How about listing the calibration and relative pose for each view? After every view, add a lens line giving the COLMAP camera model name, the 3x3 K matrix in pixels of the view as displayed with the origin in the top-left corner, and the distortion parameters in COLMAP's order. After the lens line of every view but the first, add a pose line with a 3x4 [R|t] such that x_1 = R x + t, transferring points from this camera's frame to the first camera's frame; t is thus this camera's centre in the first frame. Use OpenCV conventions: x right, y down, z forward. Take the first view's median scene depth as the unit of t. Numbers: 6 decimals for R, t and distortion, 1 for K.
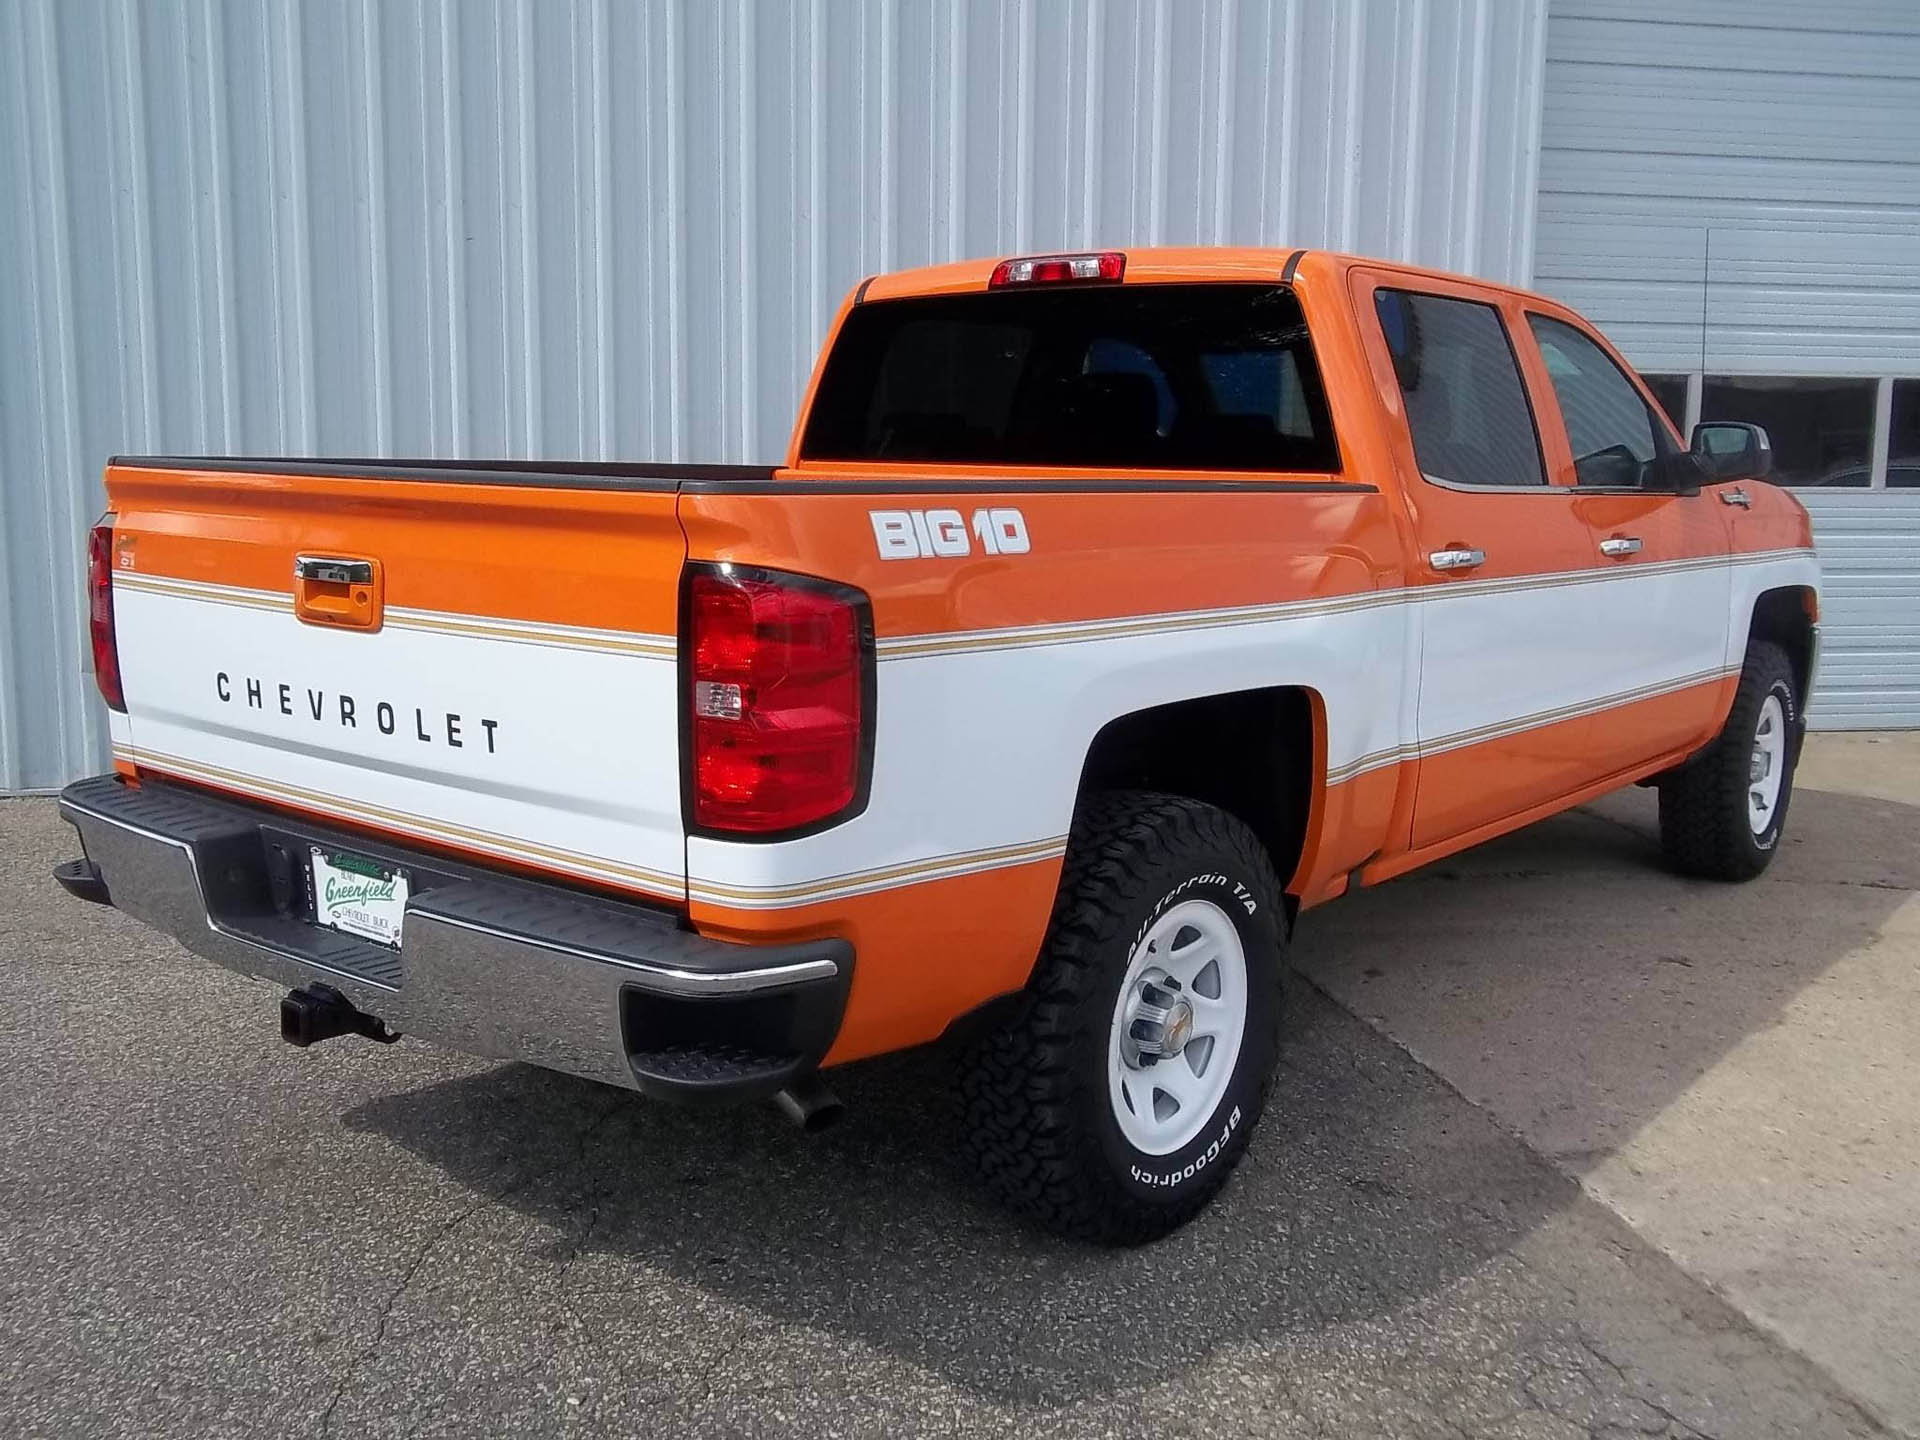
lens RADIAL K [[1830.2, 0, 960.0], [0, 1830.2, 720.0], [0, 0, 1]] dist [0.011091, 0.020999]
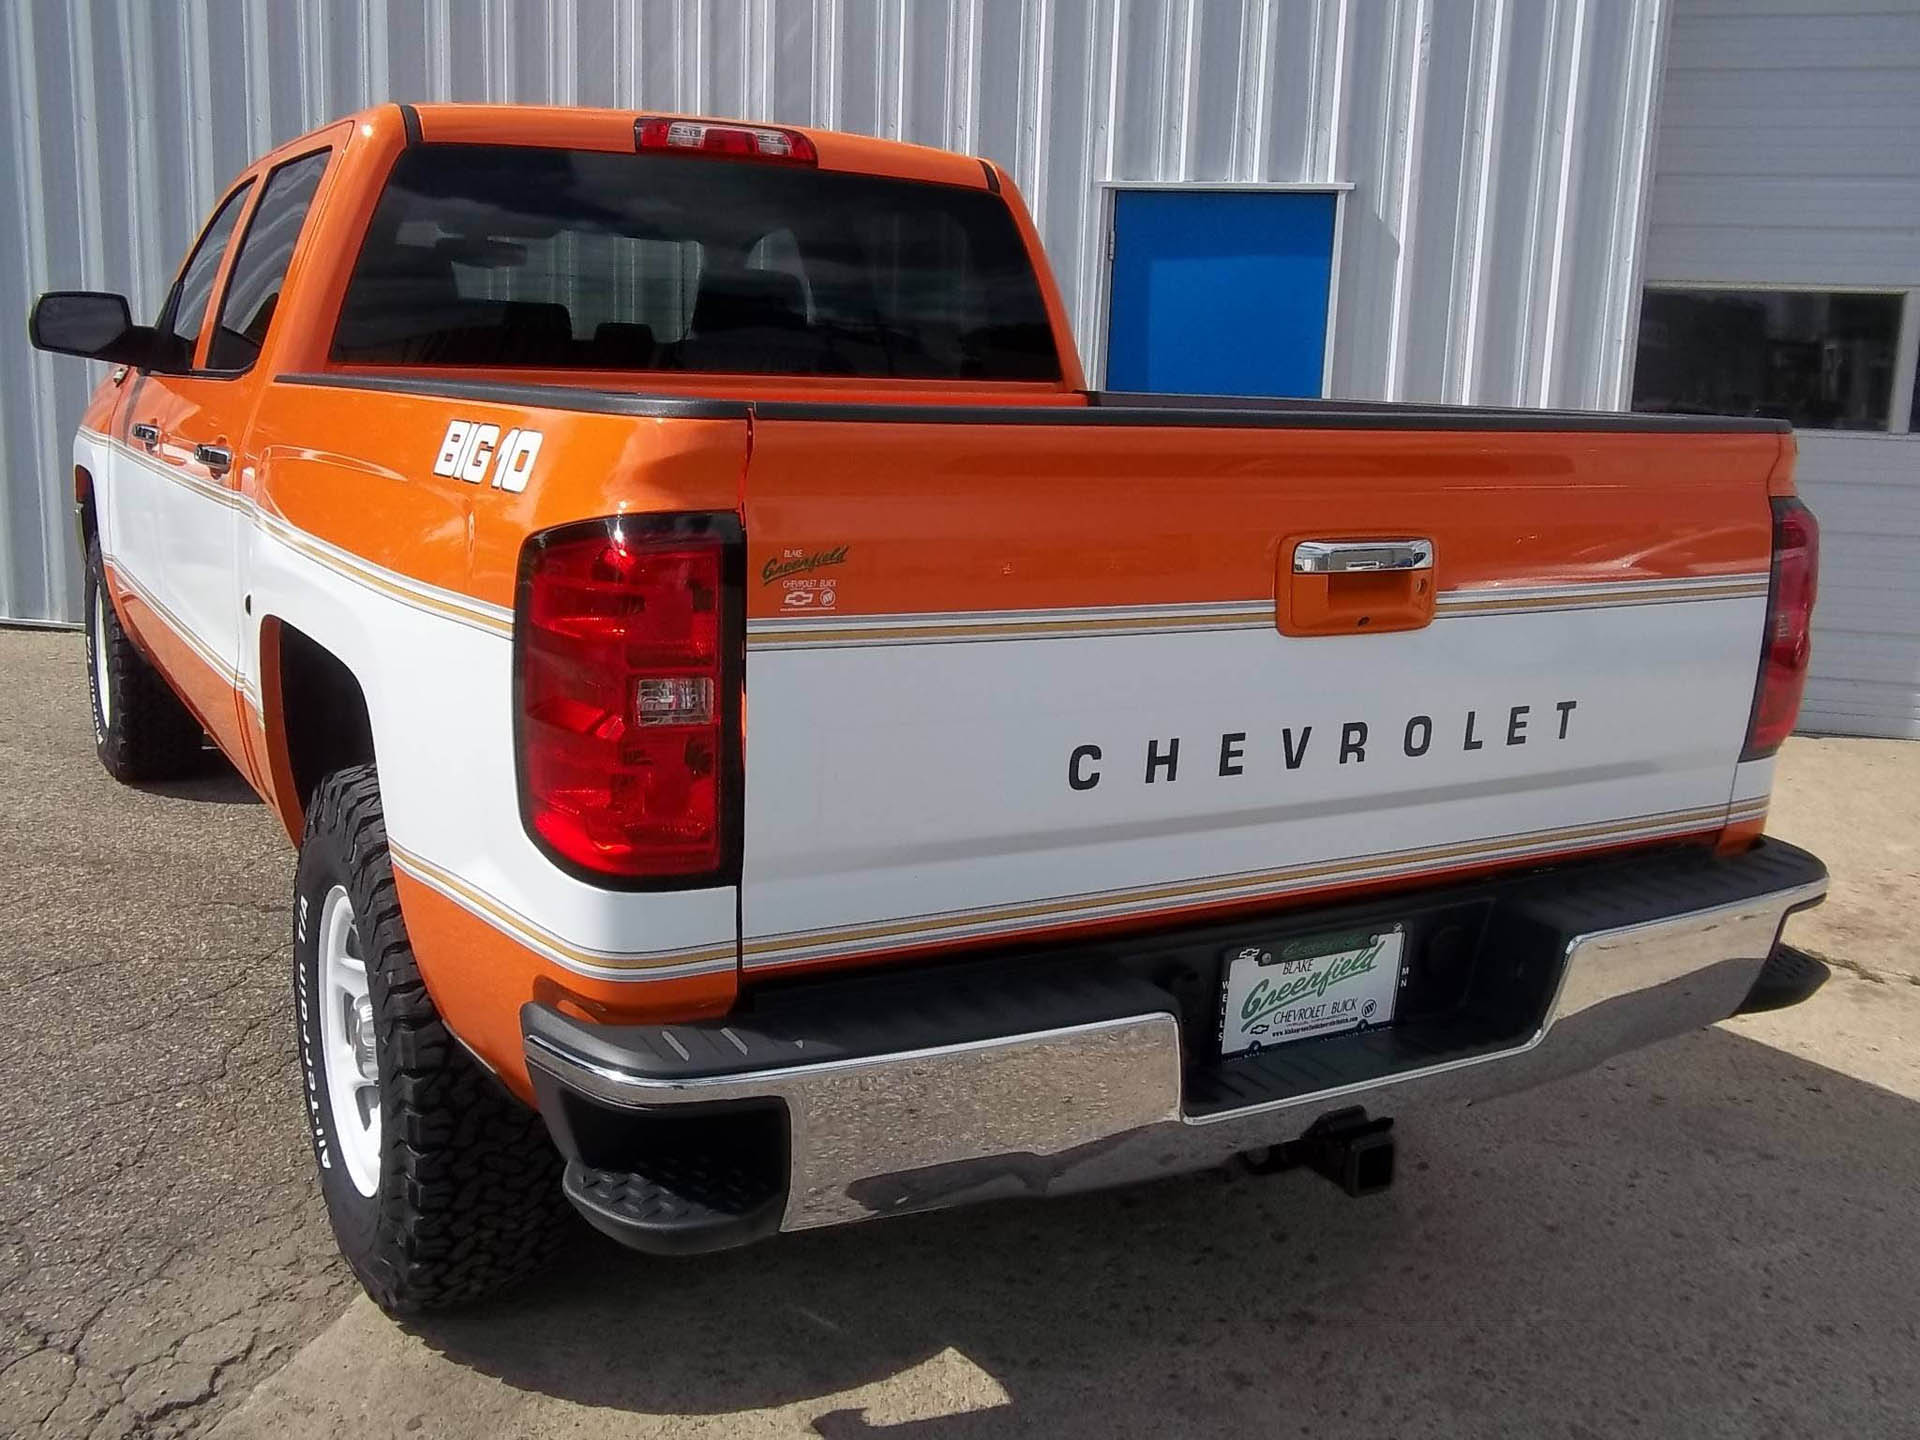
lens RADIAL K [[1830.2, 0, 960.0], [0, 1830.2, 720.0], [0, 0, 1]] dist [0.011091, 0.020999]
pose [[0.361833, -0.187724, 0.913146, -1.072430], [0.115300, 0.981007, 0.155987, -0.148808], [-0.925085, 0.048845, 0.376606, 0.866841]]
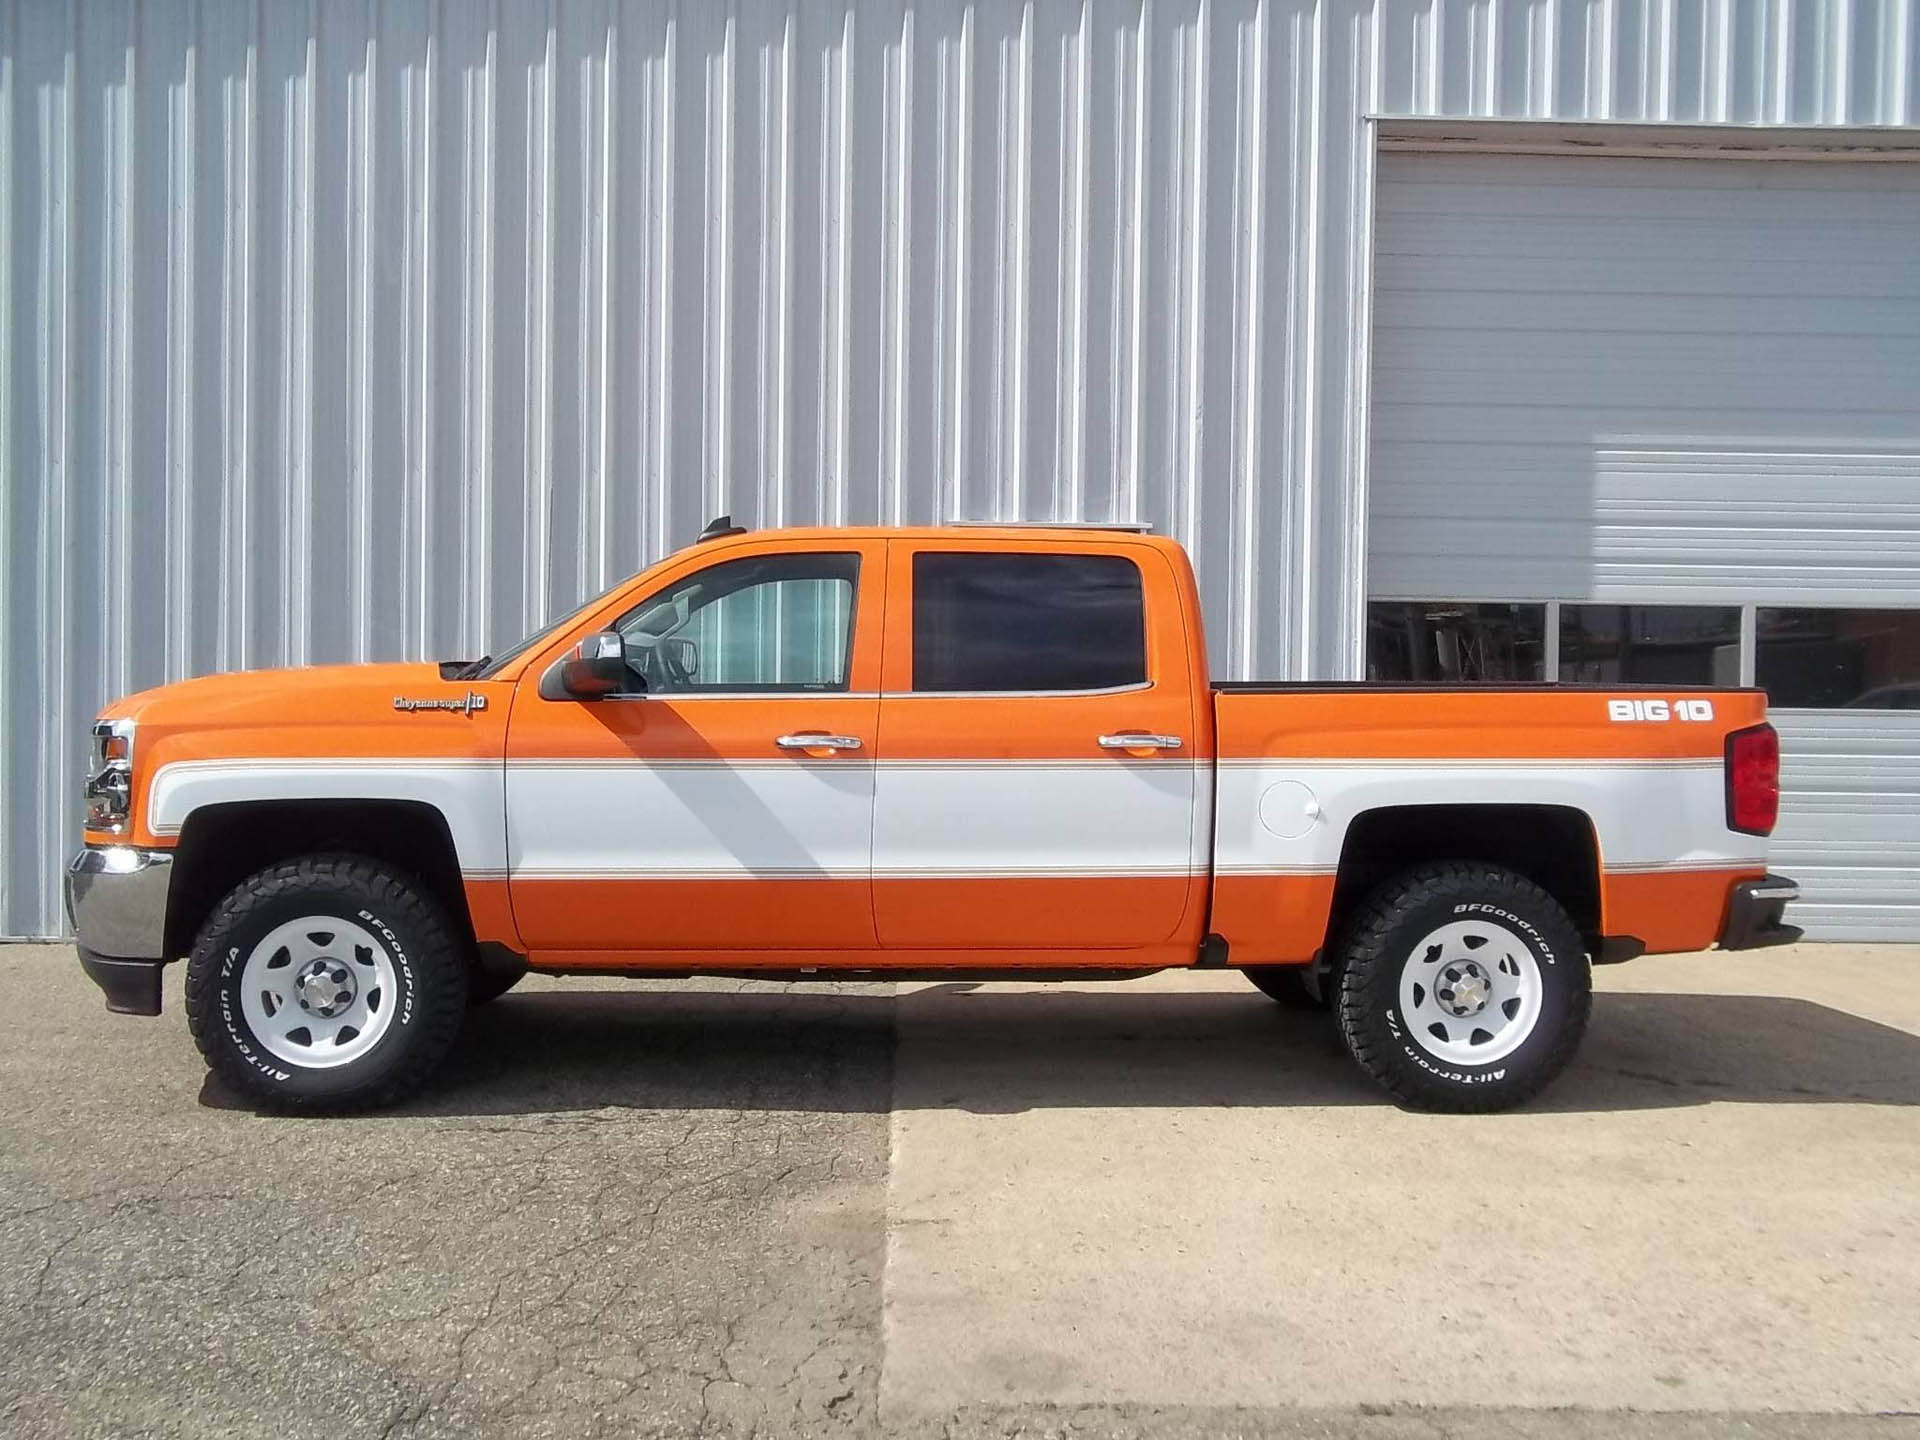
lens RADIAL K [[1830.2, 0, 960.0], [0, 1830.2, 720.0], [0, 0, 1]] dist [0.011091, 0.020999]
pose [[0.122773, -0.049734, 0.991188, -1.669310], [0.141066, 0.989477, 0.032175, -0.225136], [-0.982358, 0.135873, 0.128497, 1.235675]]
